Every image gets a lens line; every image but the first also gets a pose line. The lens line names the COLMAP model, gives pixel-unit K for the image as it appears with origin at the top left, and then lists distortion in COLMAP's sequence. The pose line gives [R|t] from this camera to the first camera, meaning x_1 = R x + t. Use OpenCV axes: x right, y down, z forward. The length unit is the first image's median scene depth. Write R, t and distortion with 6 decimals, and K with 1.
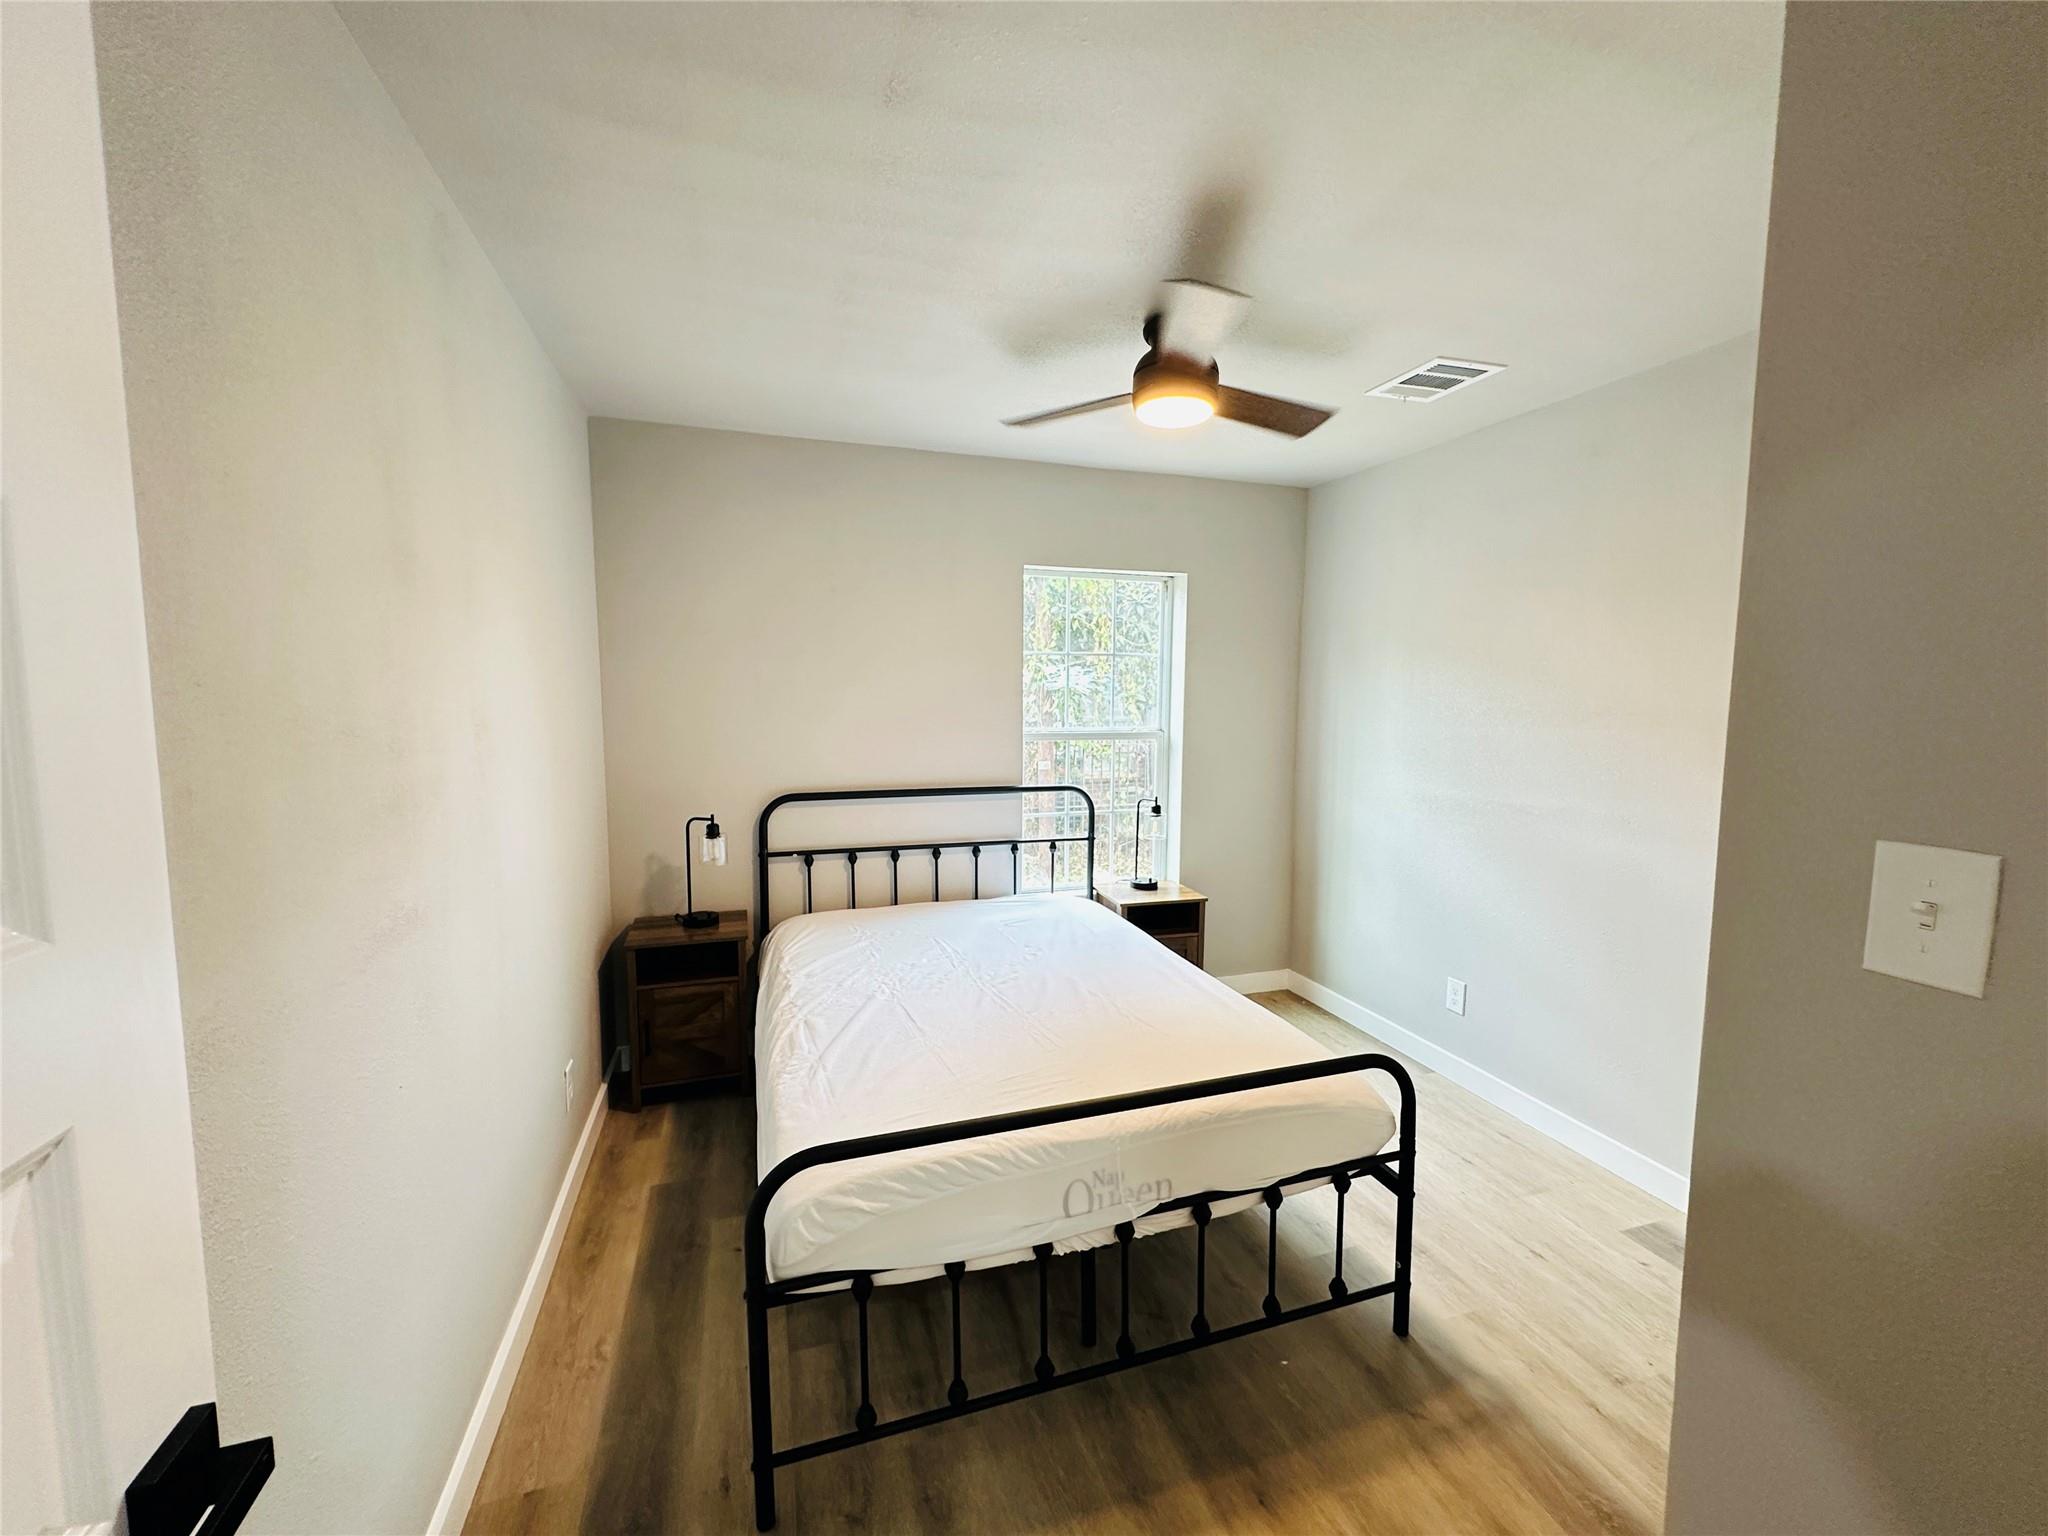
lens RADIAL K [[812.9, 0, 1018.9], [0, 812.9, 764.7], [0, 0, 1]] dist [-0.001308, 0.000253]
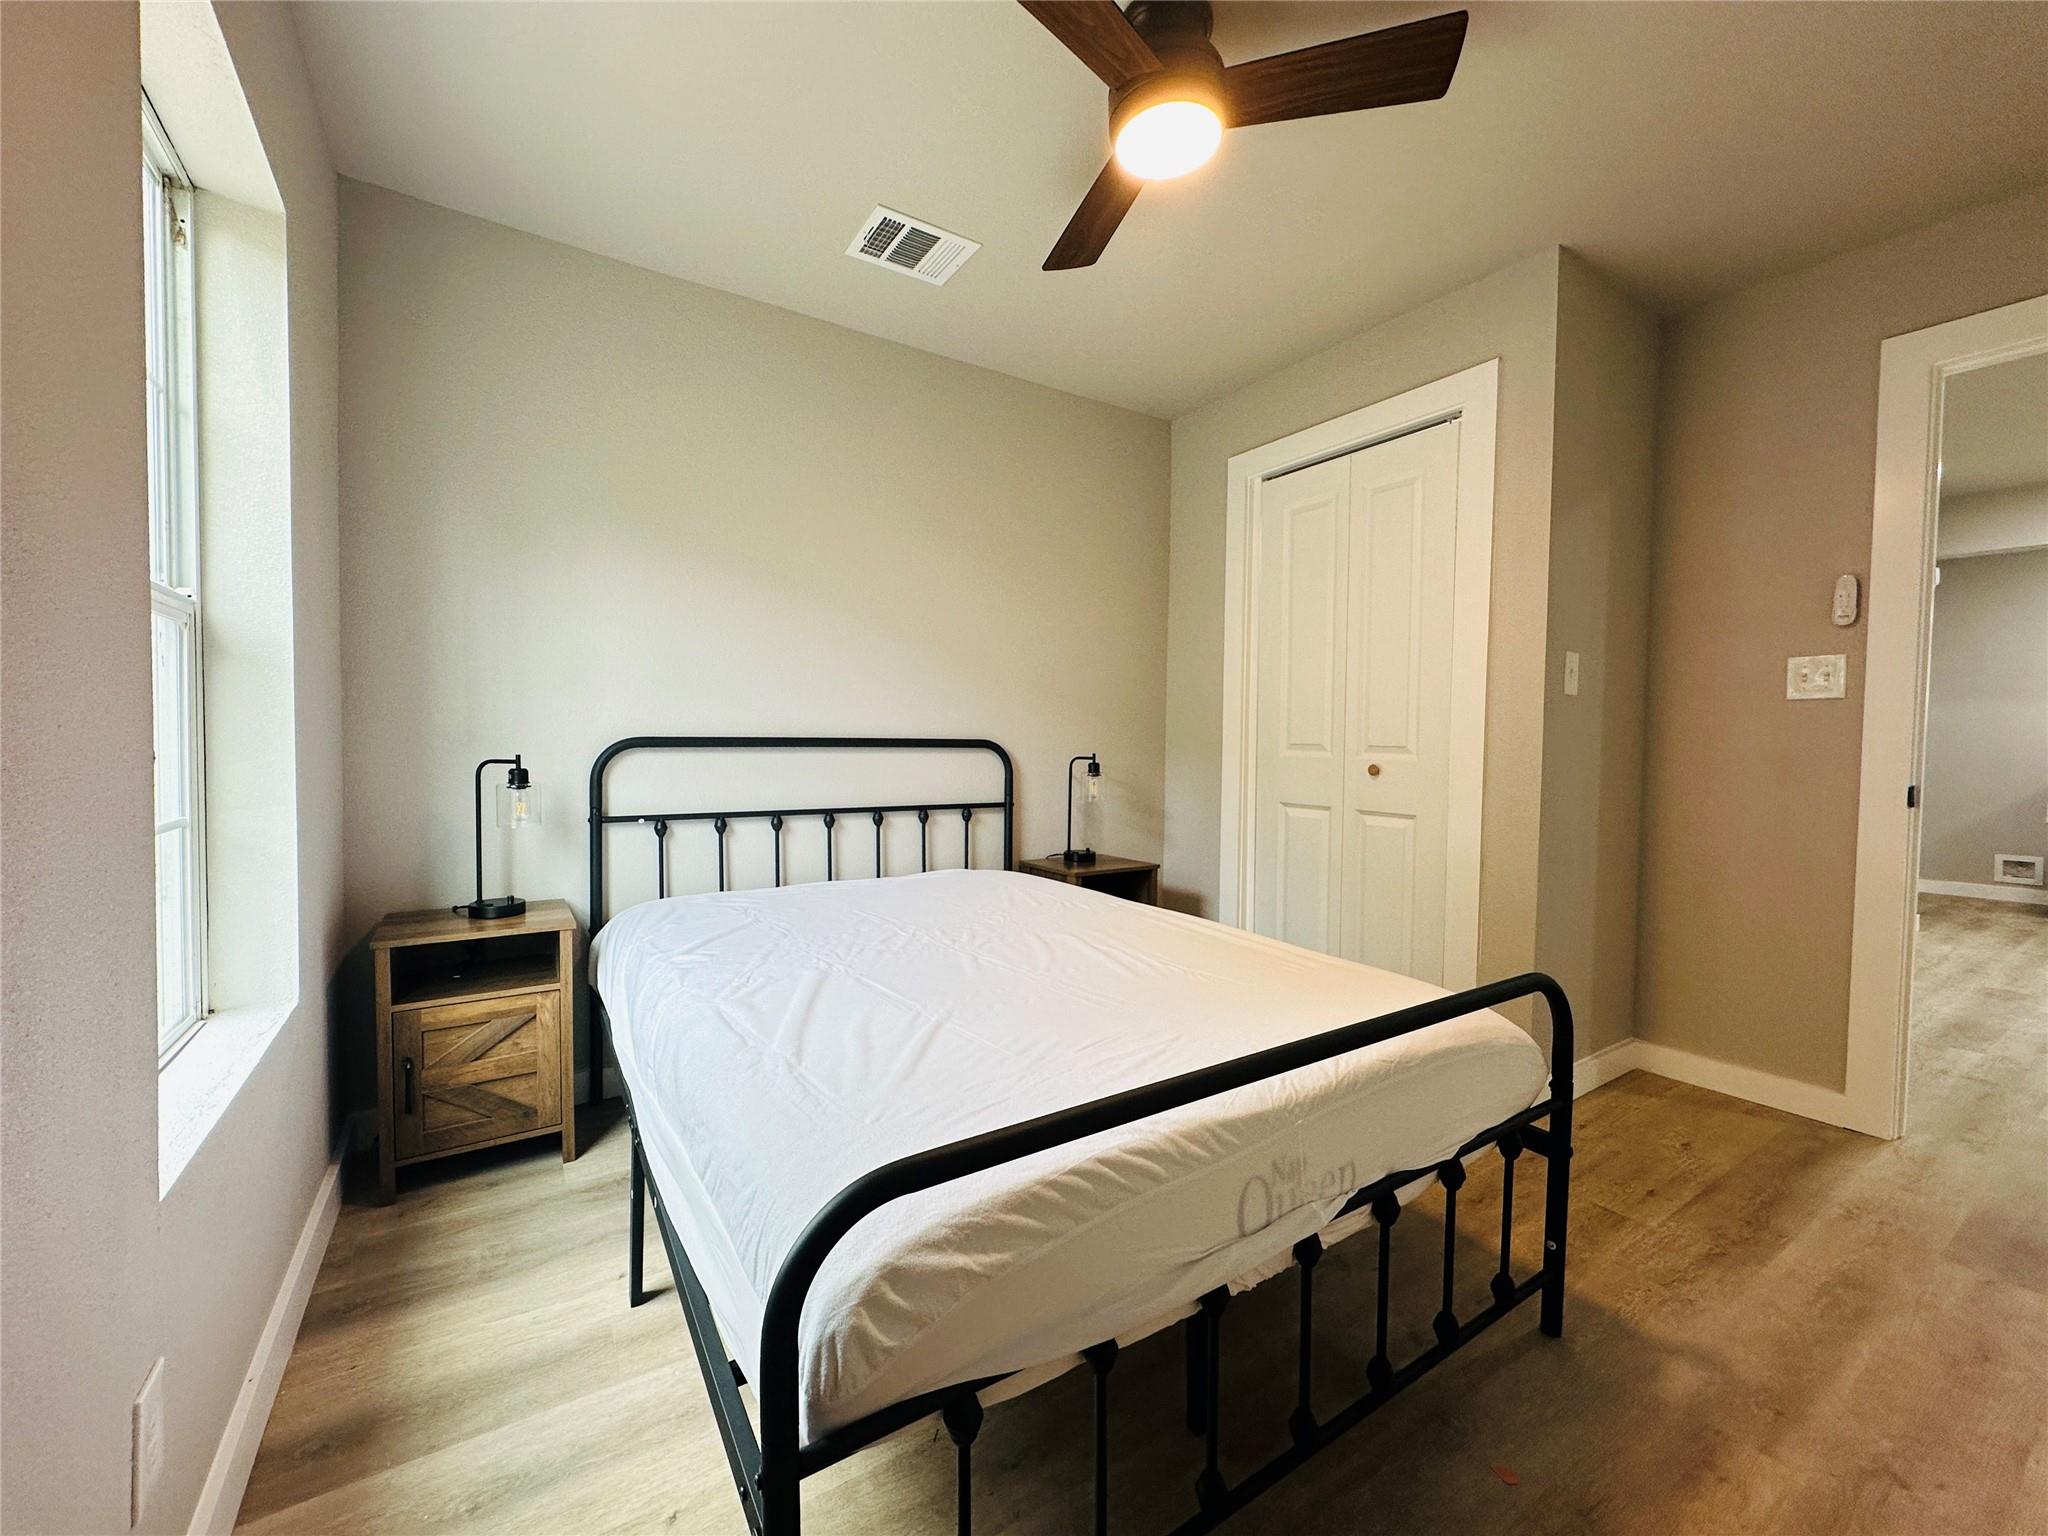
lens RADIAL K [[812.9, 0, 1029.4], [0, 812.9, 756.4], [0, 0, 1]] dist [-0.001308, 0.000253]
pose [[0.960689, 0.012566, 0.277343, -0.186657], [0.006375, 0.997713, -0.067287, 0.136504], [-0.277554, 0.066410, 0.958412, 0.252711]]
